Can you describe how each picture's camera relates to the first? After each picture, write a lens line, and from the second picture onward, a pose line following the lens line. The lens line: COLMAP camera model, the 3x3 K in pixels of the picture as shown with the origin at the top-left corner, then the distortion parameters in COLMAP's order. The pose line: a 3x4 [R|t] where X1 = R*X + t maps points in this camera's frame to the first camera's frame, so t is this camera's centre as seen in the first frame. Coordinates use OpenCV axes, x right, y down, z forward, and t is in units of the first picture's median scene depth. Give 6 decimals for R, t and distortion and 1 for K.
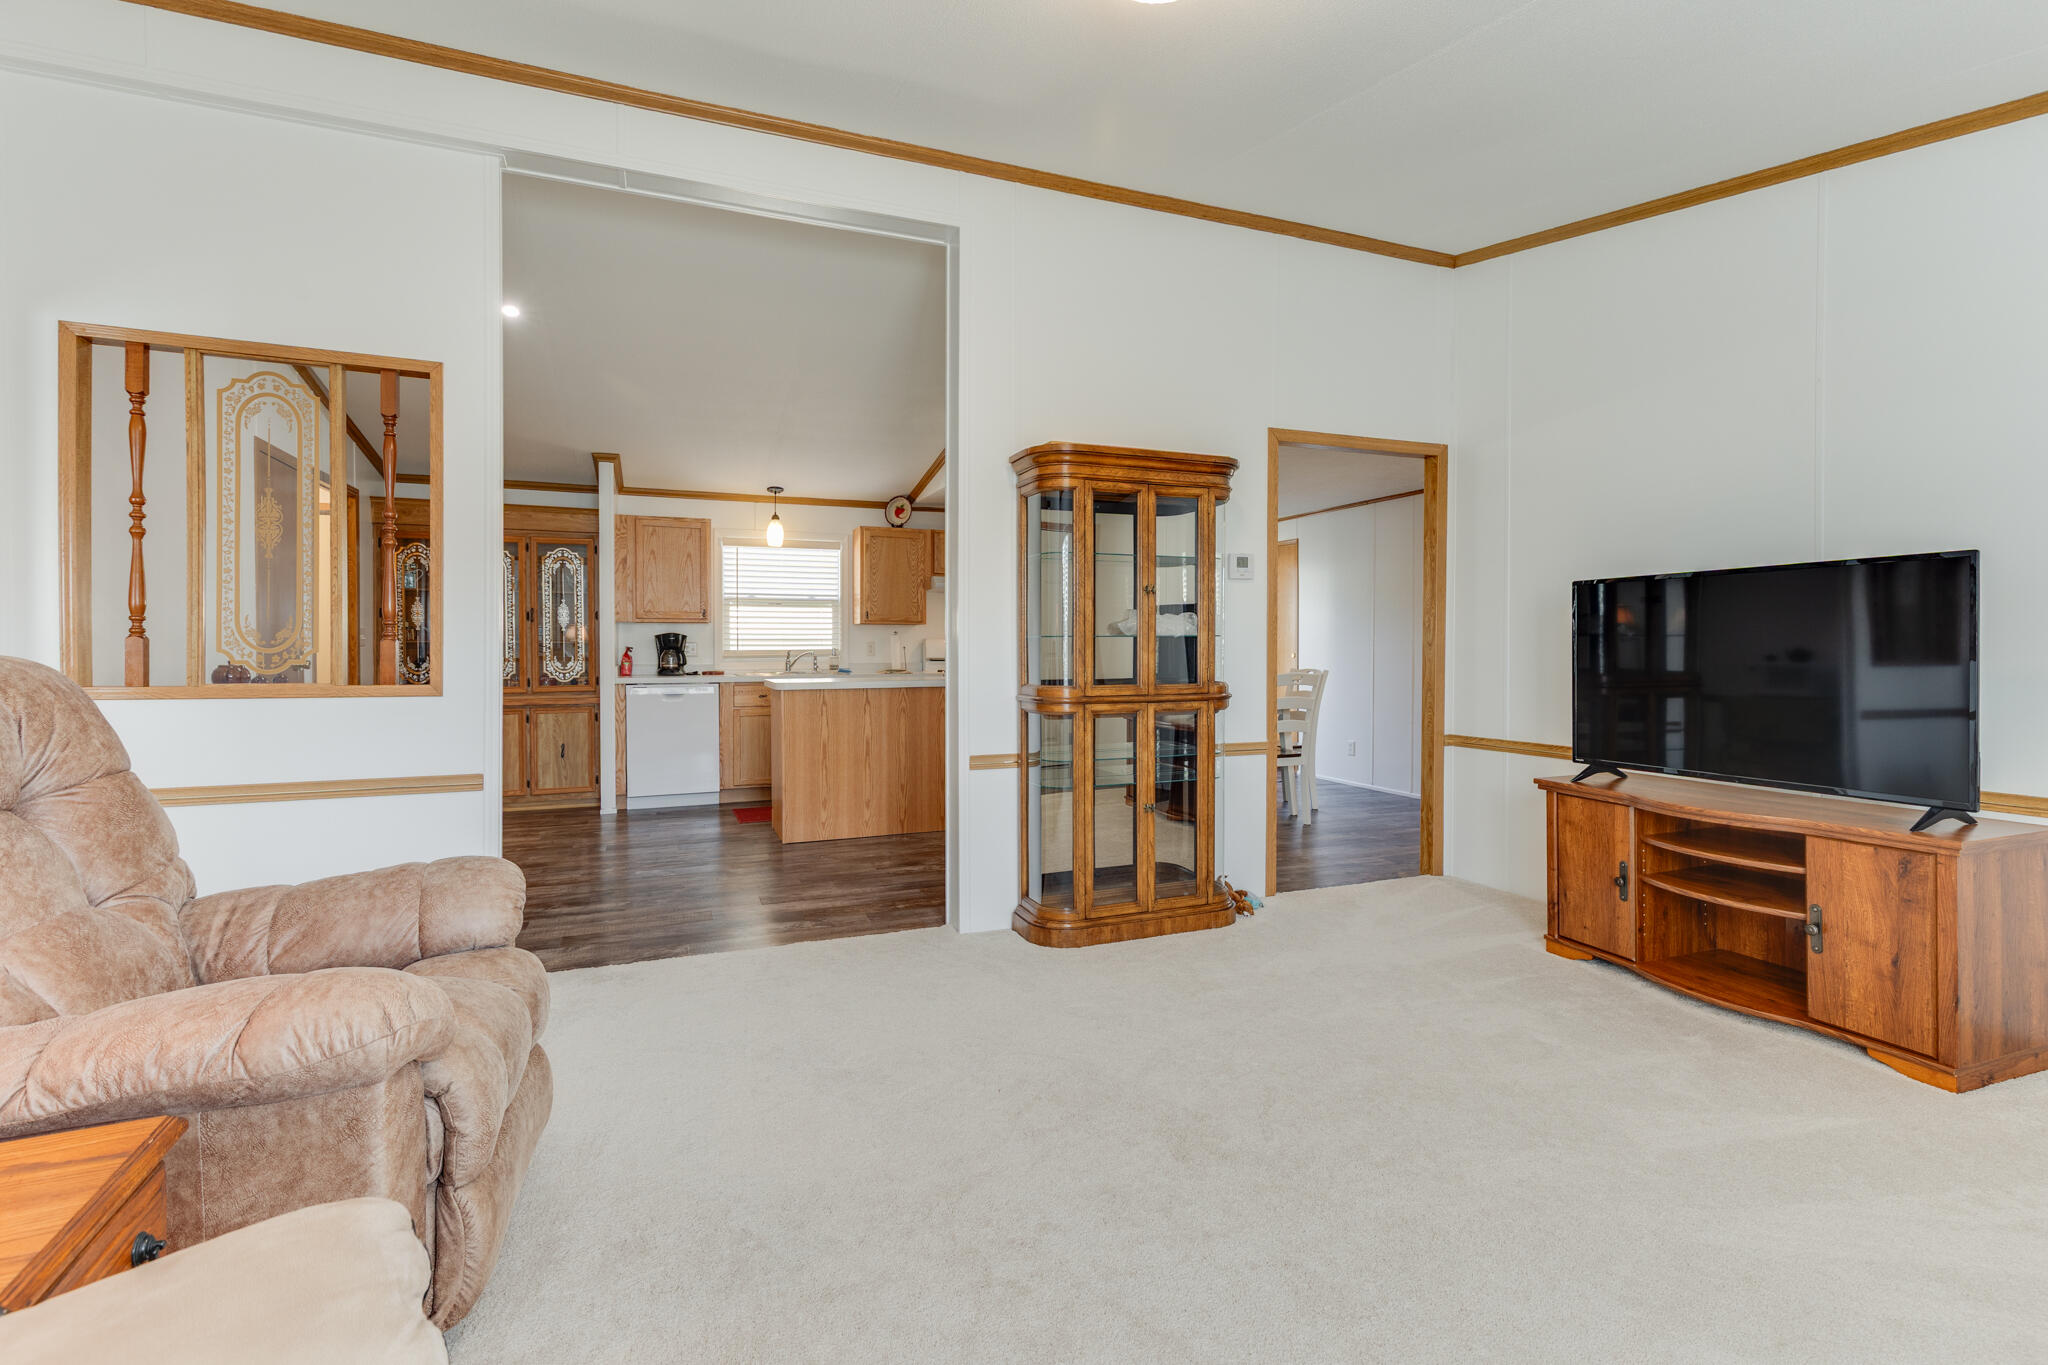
lens RADIAL K [[937.5, 0, 1011.0], [0, 937.5, 654.2], [0, 0, 1]] dist [0.001091, 0.000234]
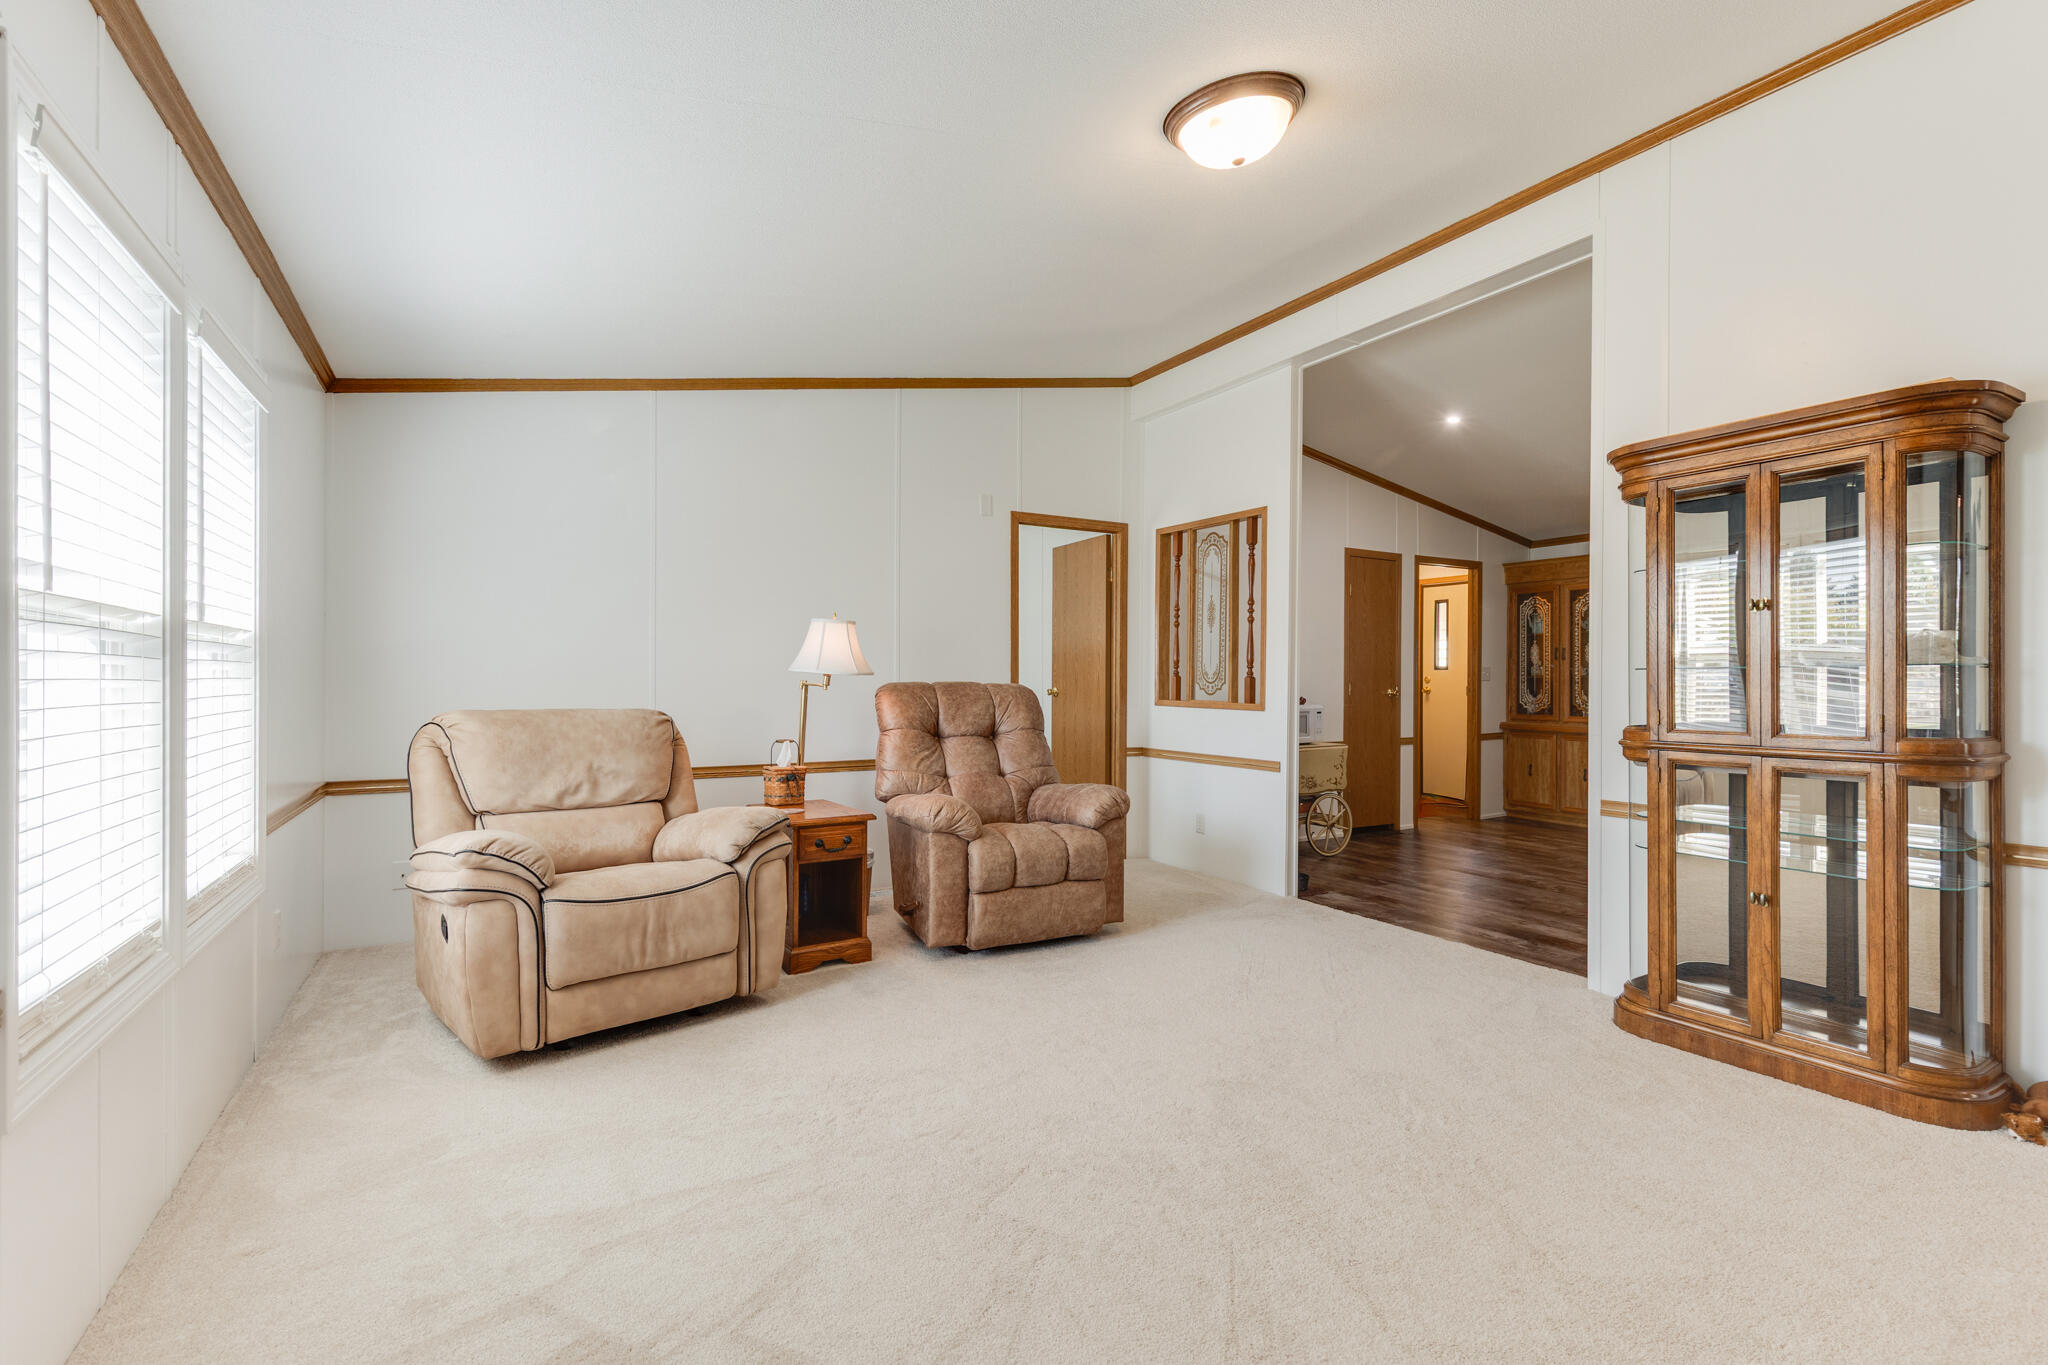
lens RADIAL K [[937.5, 0, 1030.0], [0, 937.5, 679.1], [0, 0, 1]] dist [0.001091, 0.000234]
pose [[0.127662, -0.001782, -0.991816, 0.814543], [-0.011220, 0.999932, -0.003241, -0.000917], [0.991754, 0.011542, 0.127634, 0.332002]]
